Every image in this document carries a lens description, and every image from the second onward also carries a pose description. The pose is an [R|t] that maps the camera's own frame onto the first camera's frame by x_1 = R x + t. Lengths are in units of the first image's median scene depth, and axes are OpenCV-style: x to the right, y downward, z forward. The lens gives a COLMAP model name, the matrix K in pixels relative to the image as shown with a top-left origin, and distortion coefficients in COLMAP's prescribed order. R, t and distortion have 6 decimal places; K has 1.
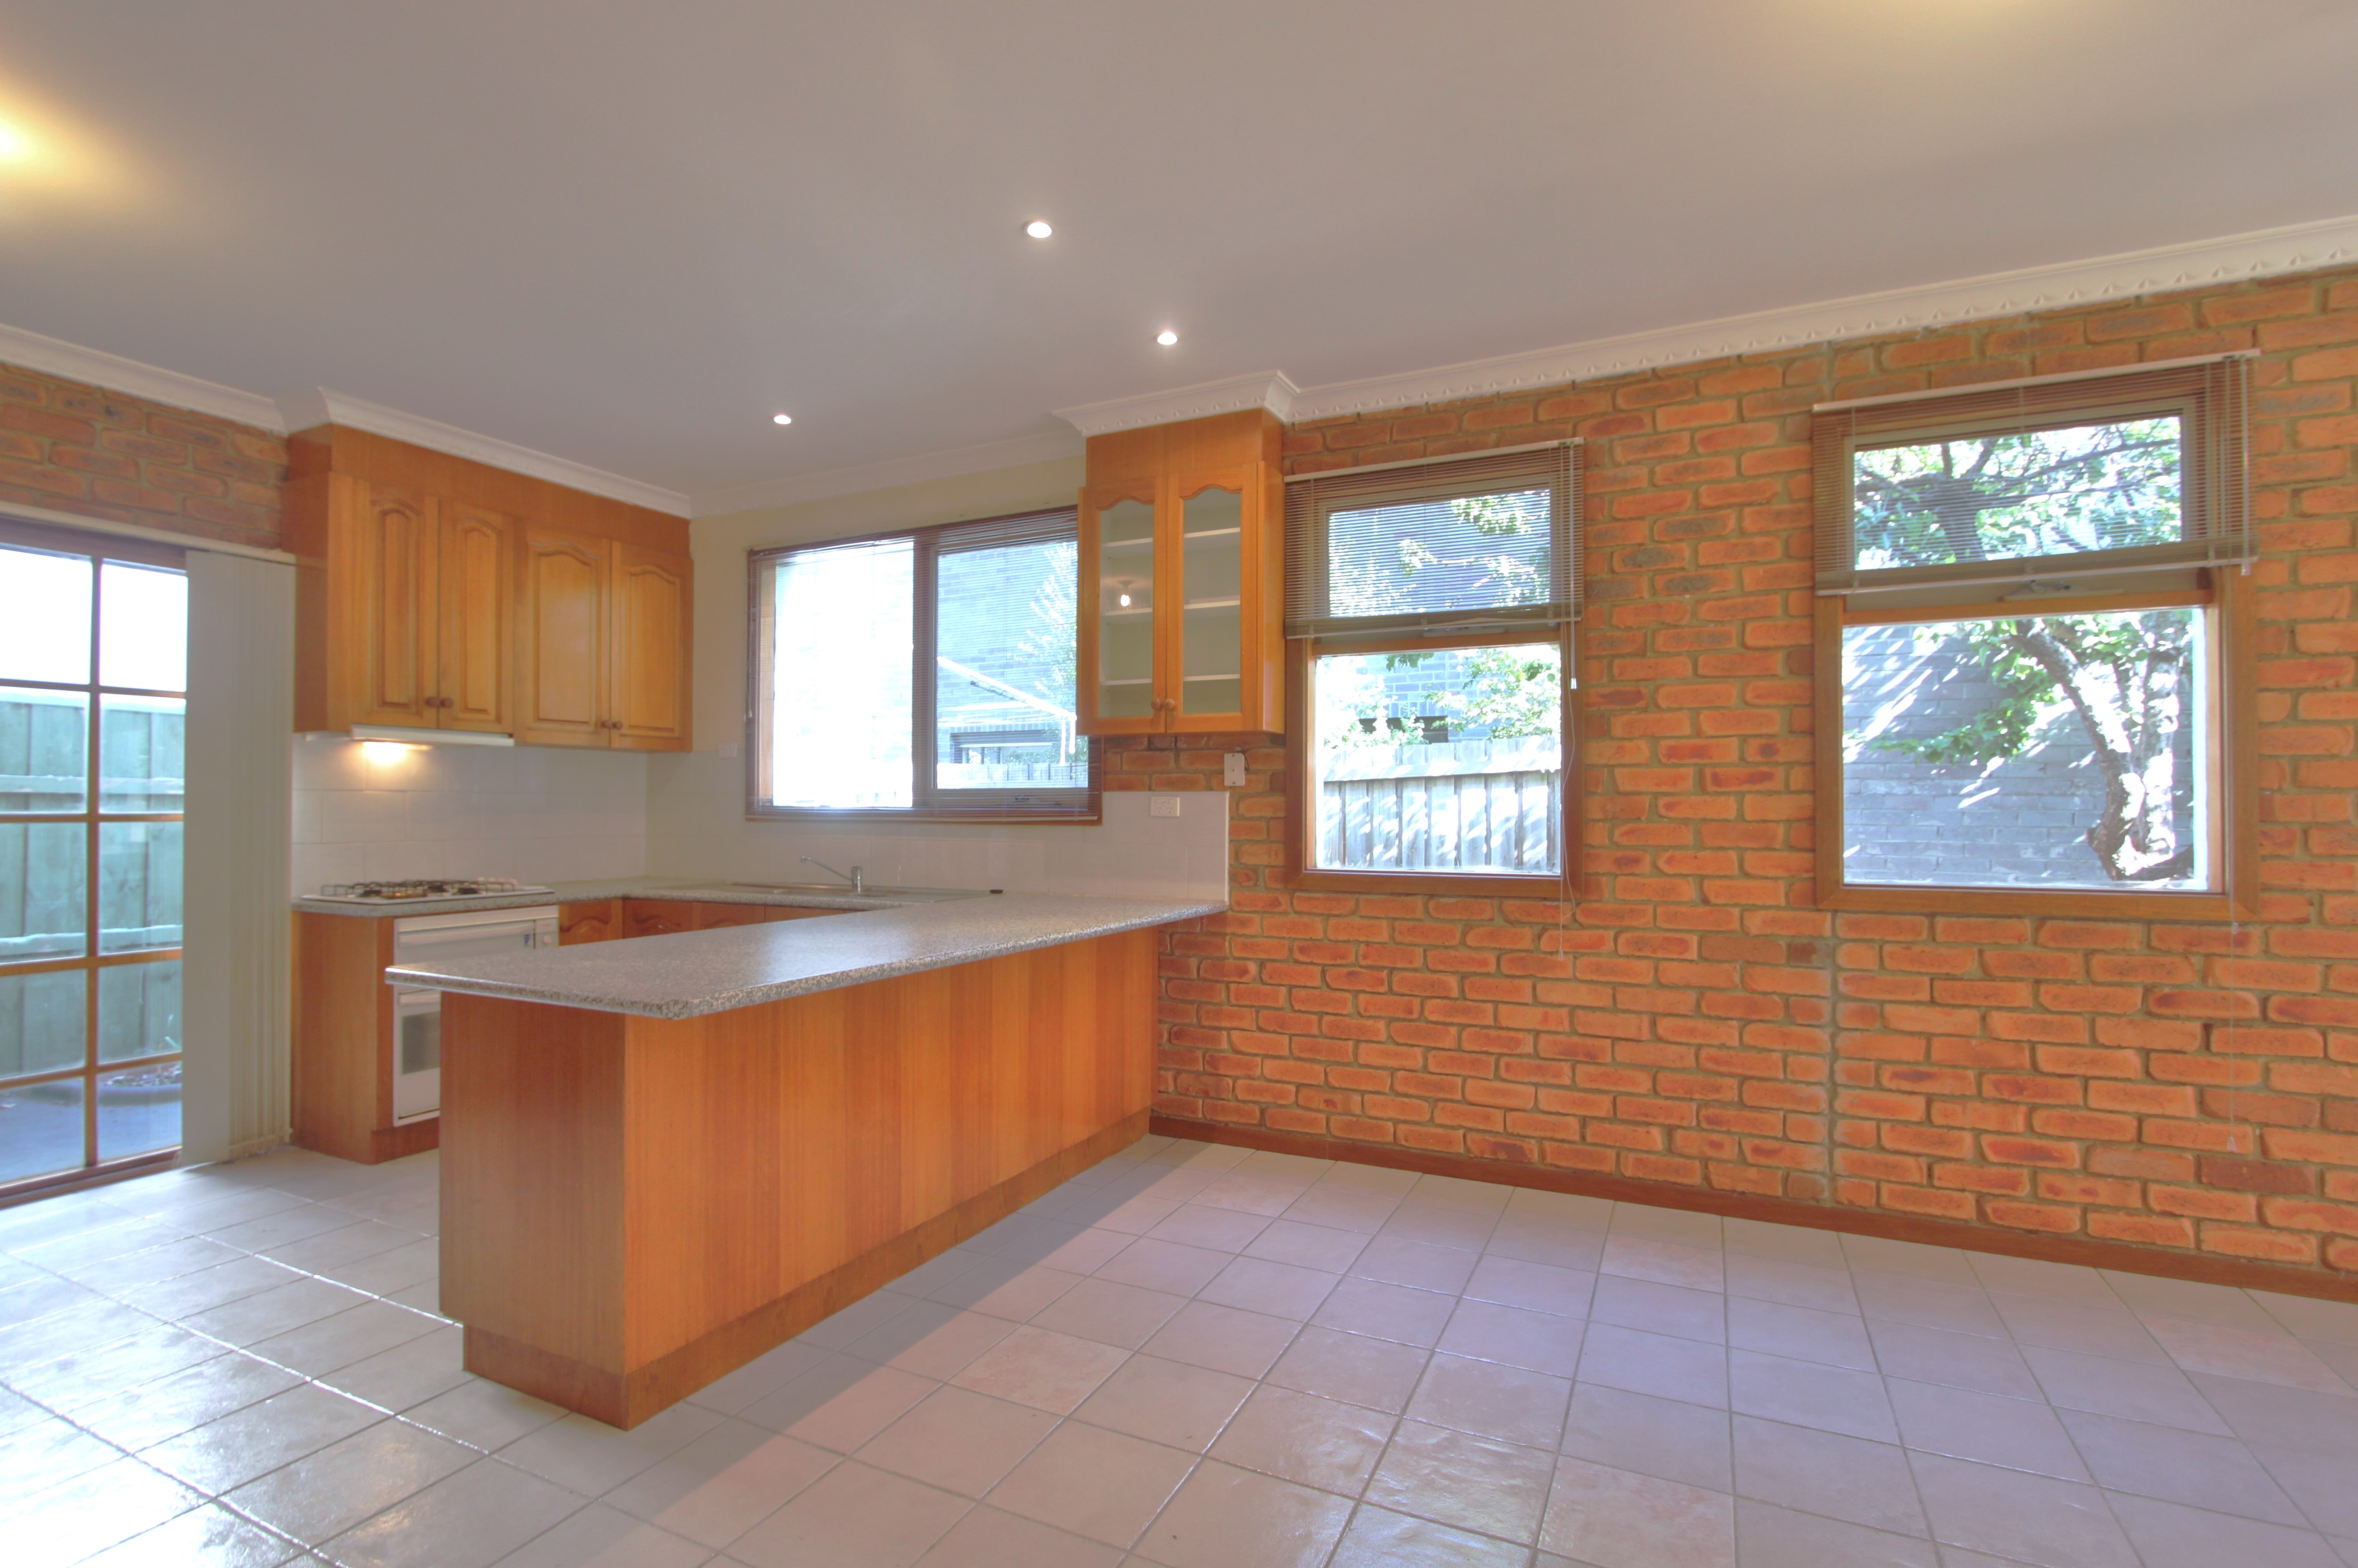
lens RADIAL K [[1121.3, 0, 1152.5], [0, 1121.3, 795.4], [0, 0, 1]] dist [-0.013092, 0.000712]
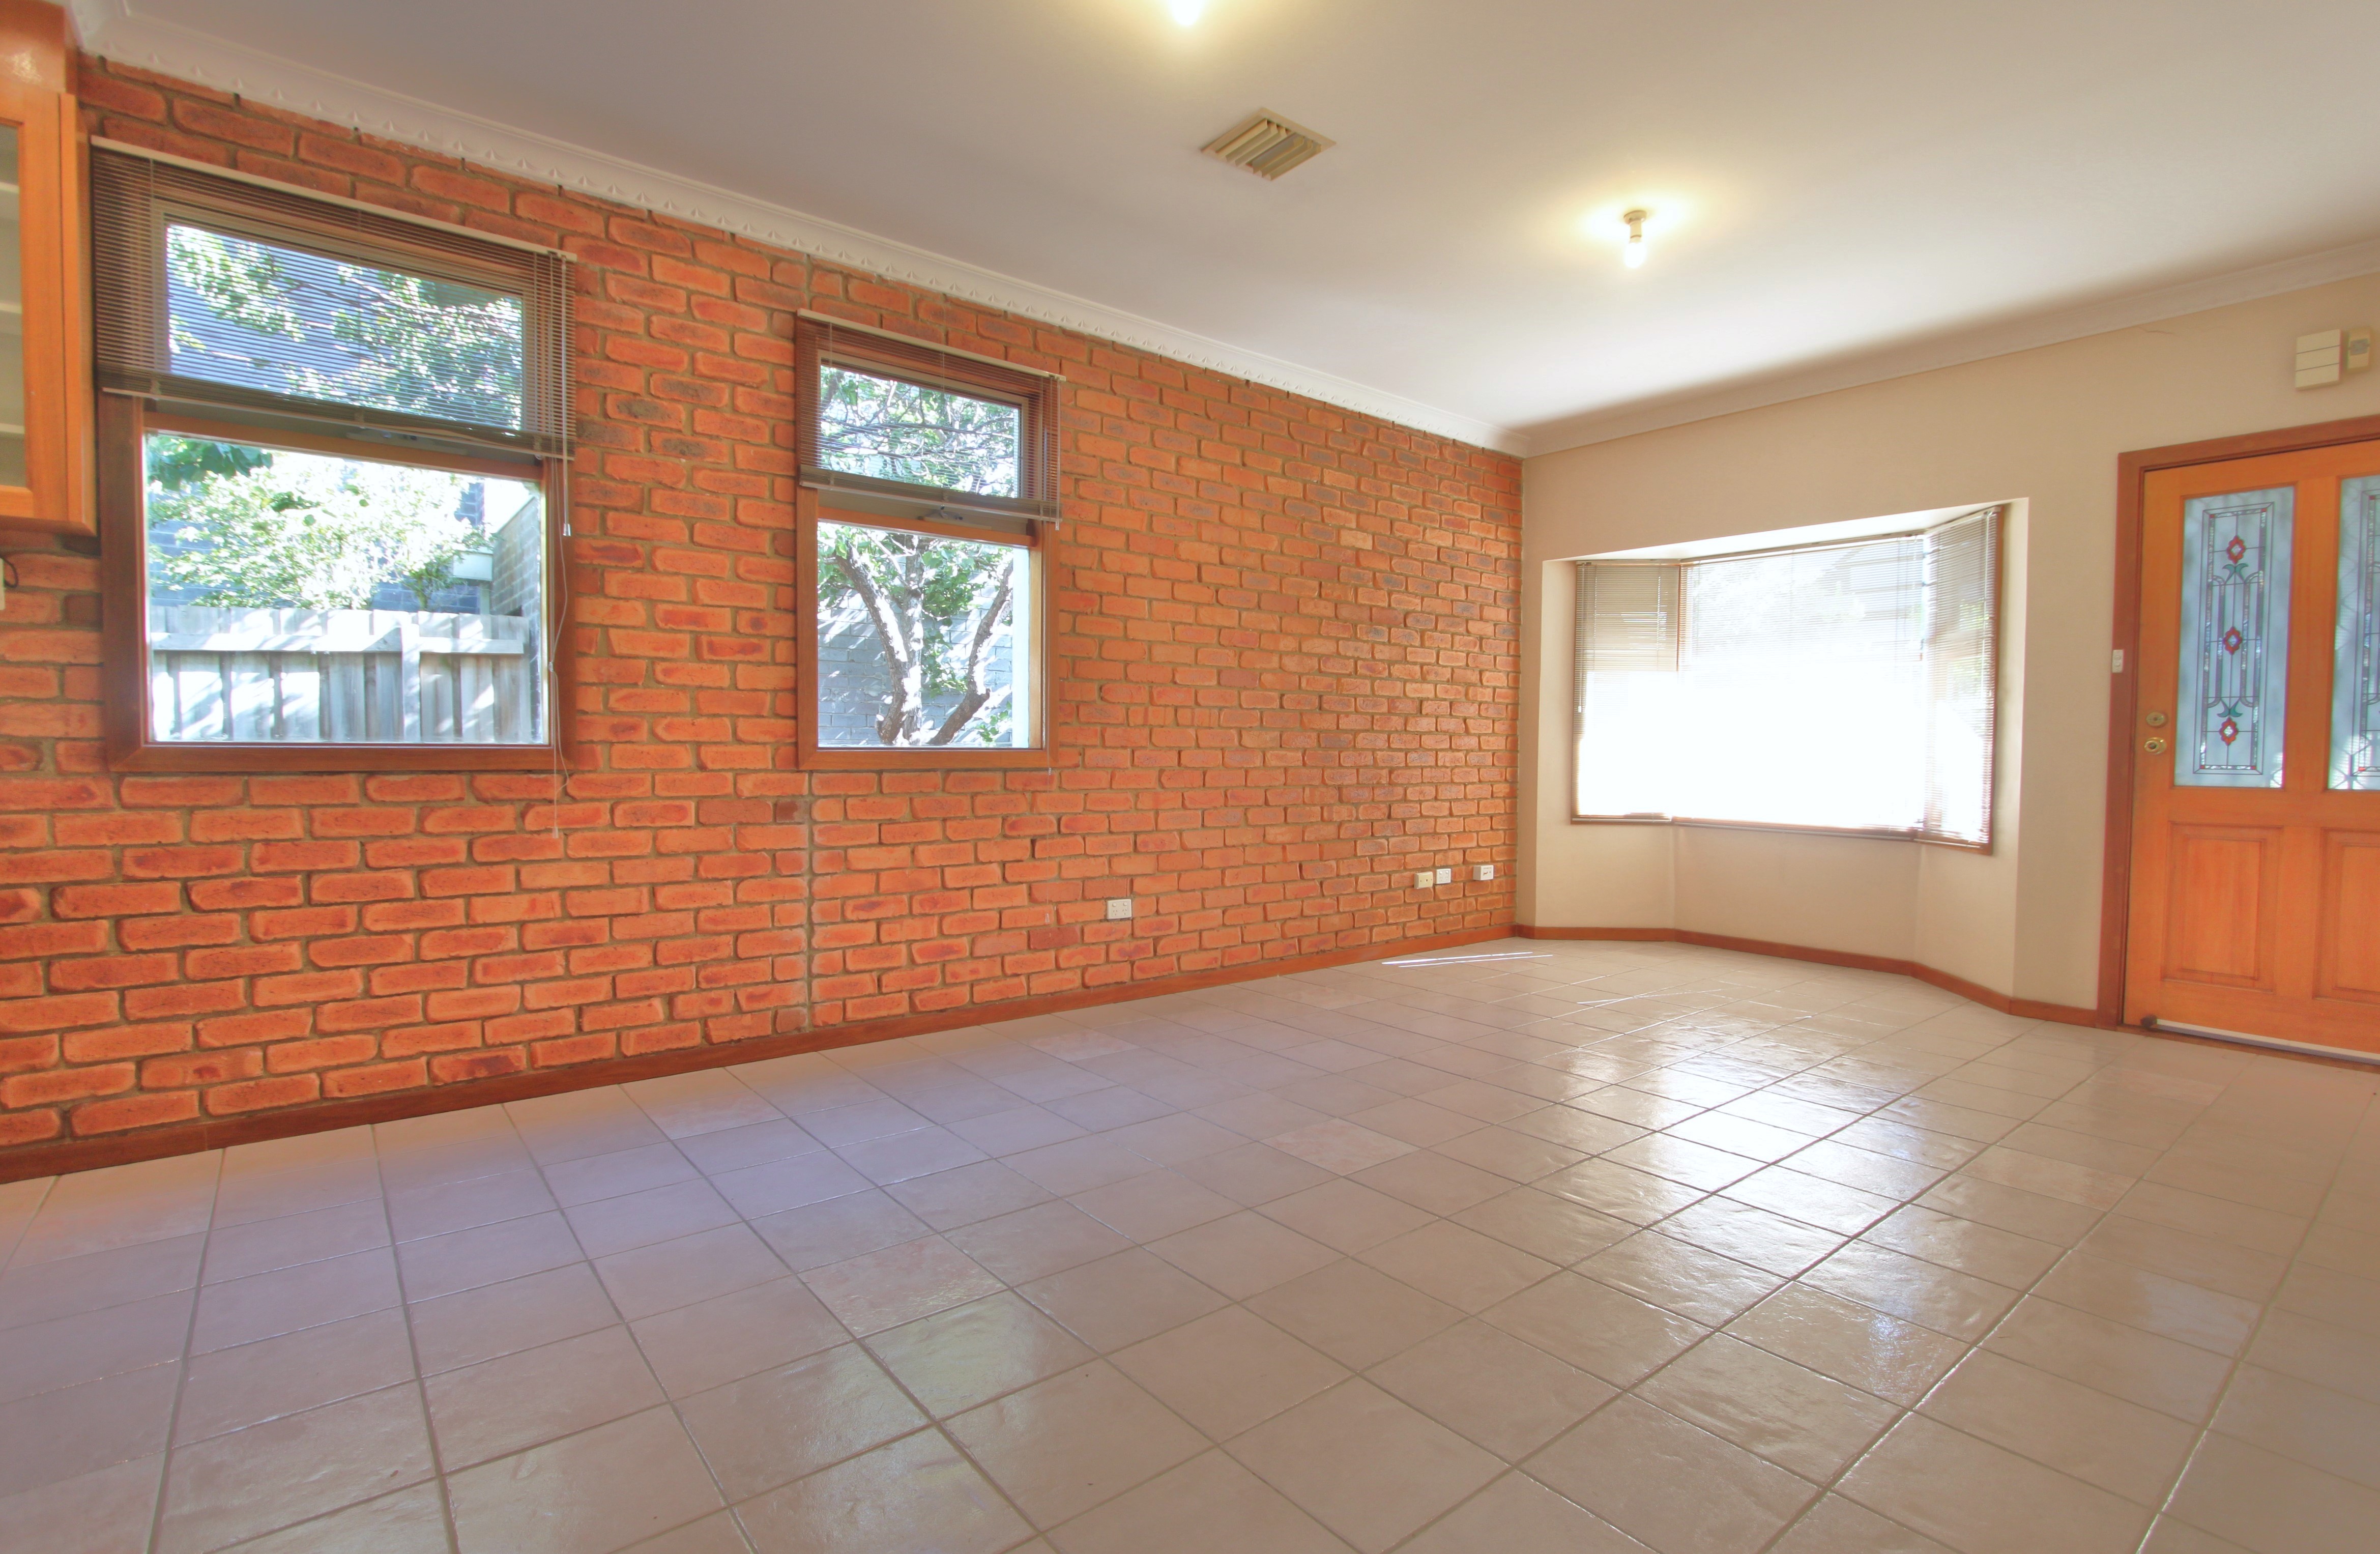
lens RADIAL K [[1132.4, 0, 1194.7], [0, 1132.4, 798.3], [0, 0, 1]] dist [-0.011445, -0.000387]
pose [[0.415794, -0.035700, 0.908758, -0.244851], [-0.017393, 0.998734, 0.047192, 0.063893], [-0.909293, -0.035428, 0.414647, 0.158172]]
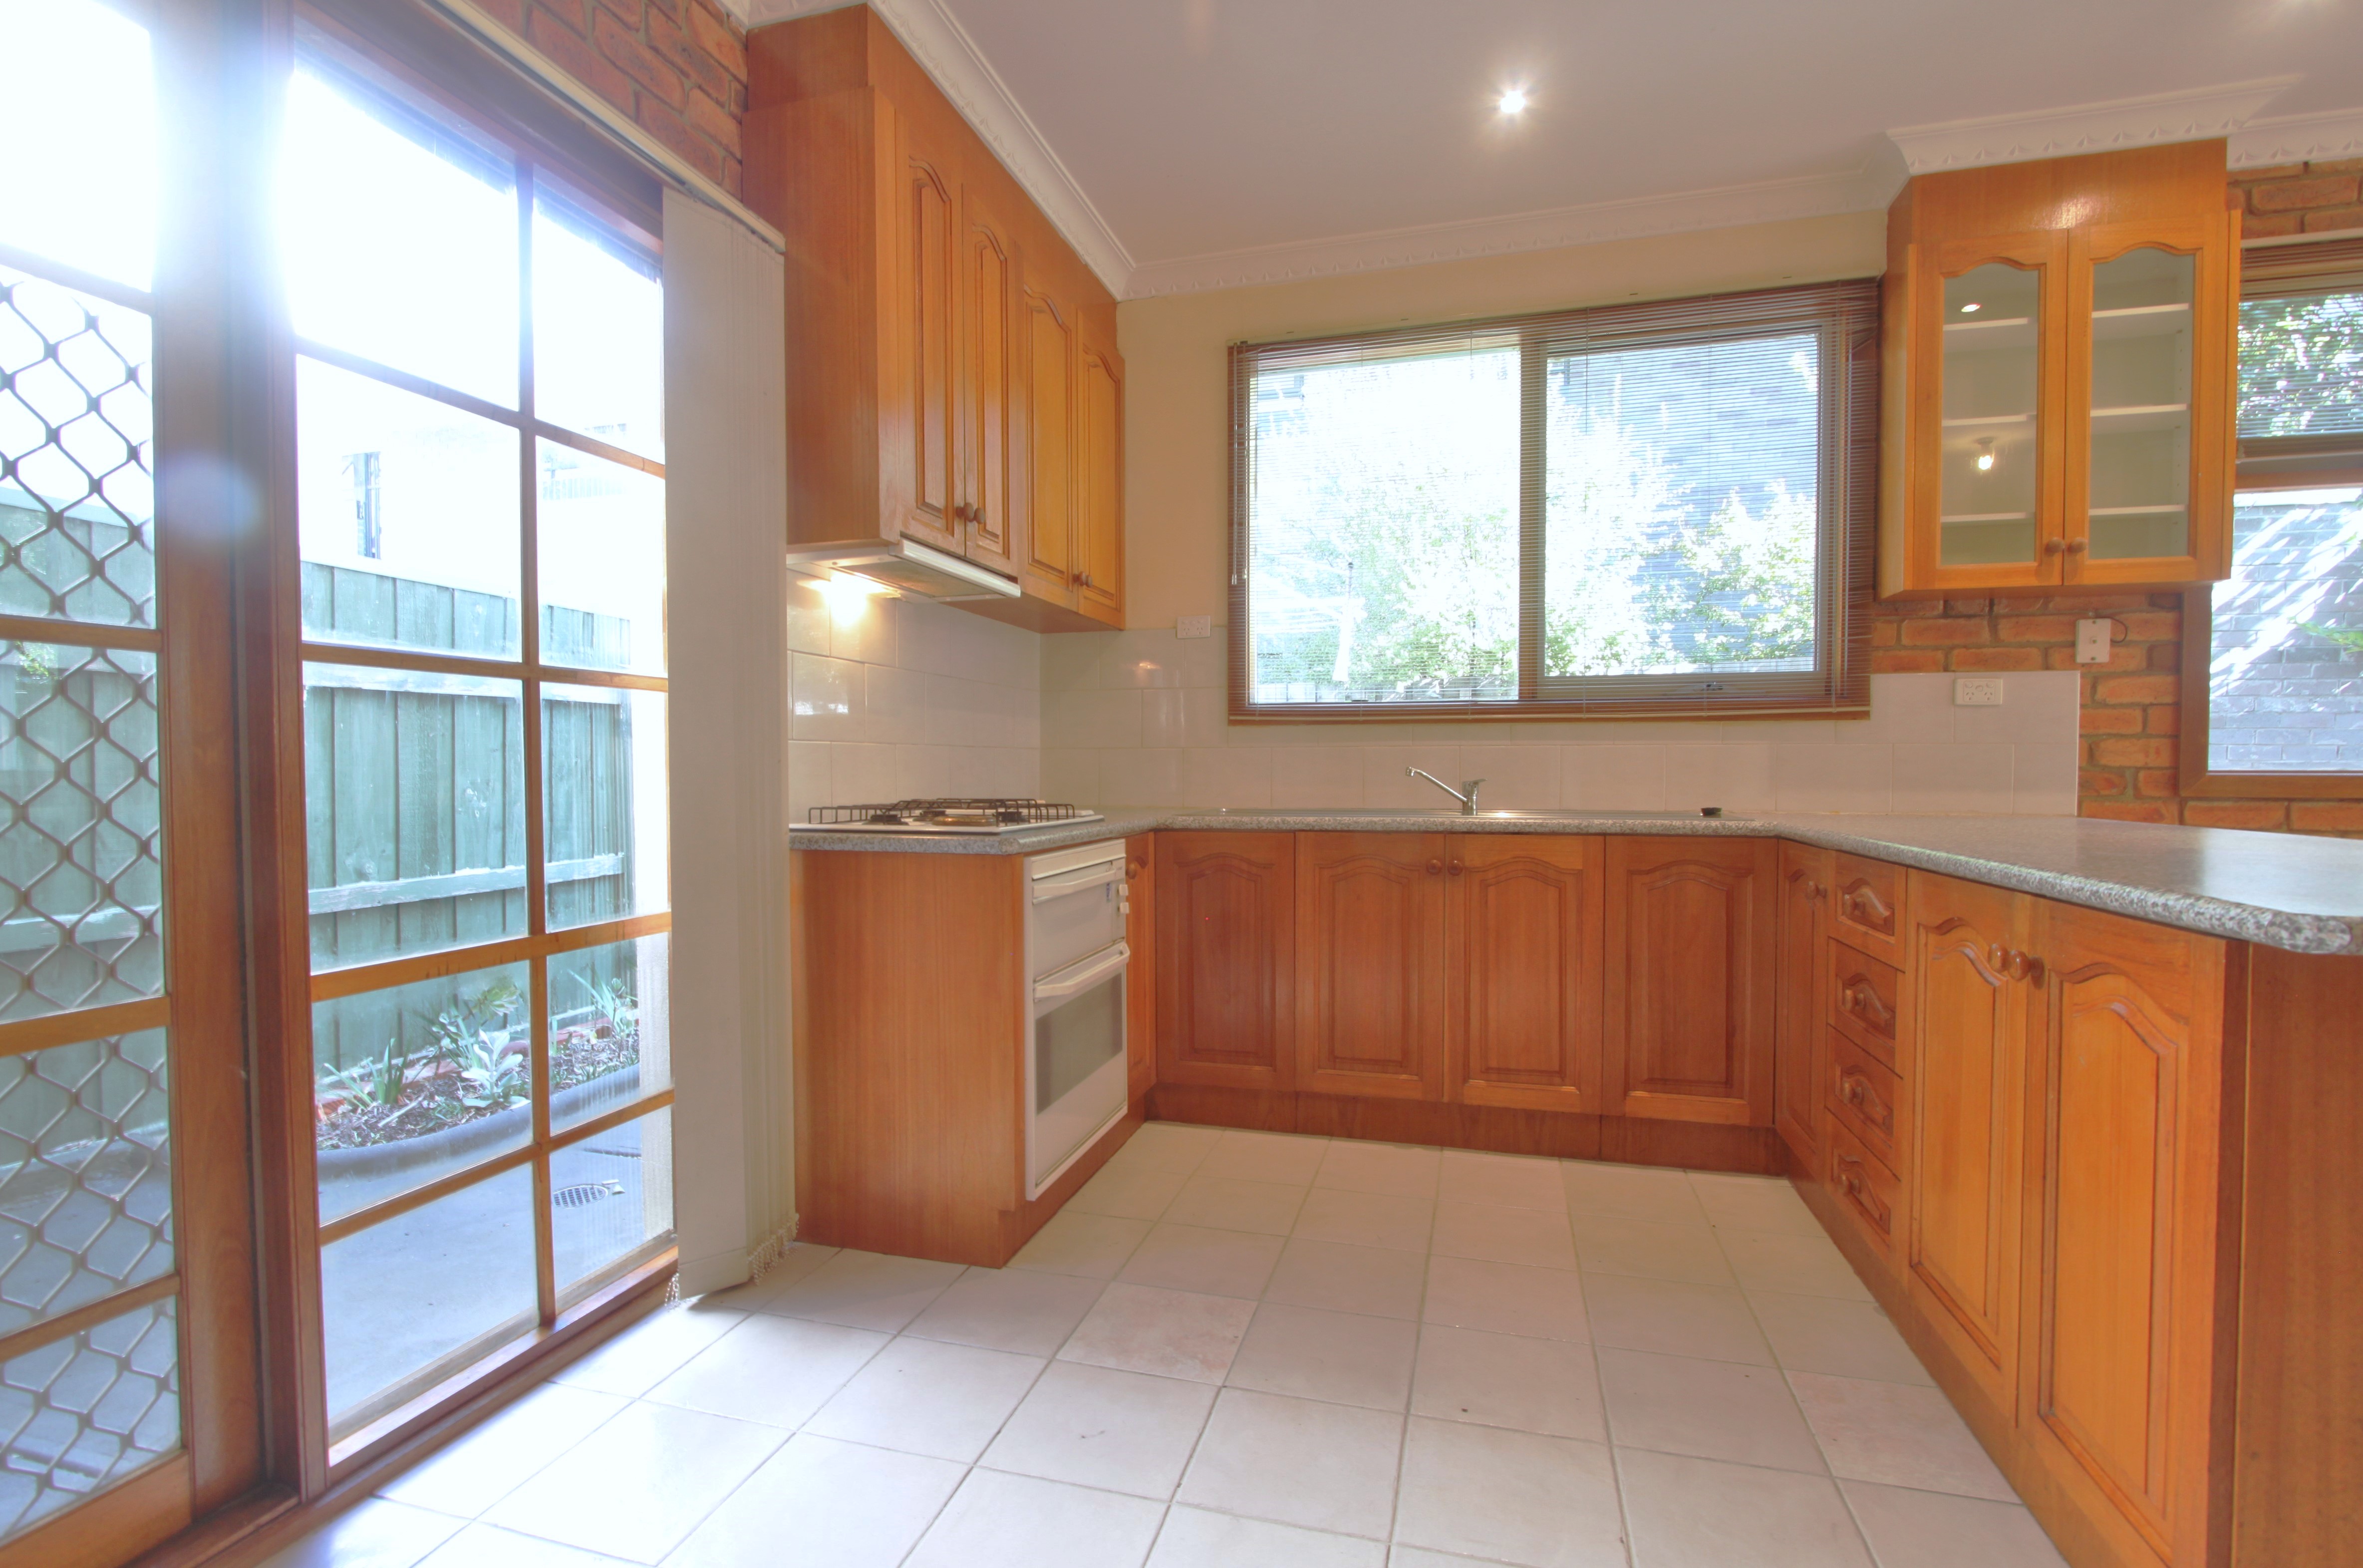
lens RADIAL K [[1123.6, 0, 1206.4], [0, 1123.6, 798.8], [0, 0, 1]] dist [-0.013092, 0.000712]
pose [[0.983556, -0.007728, 0.180439, -0.754047], [0.000123, 0.999112, 0.042123, 0.059838], [-0.180605, -0.041408, 0.982684, 0.428346]]
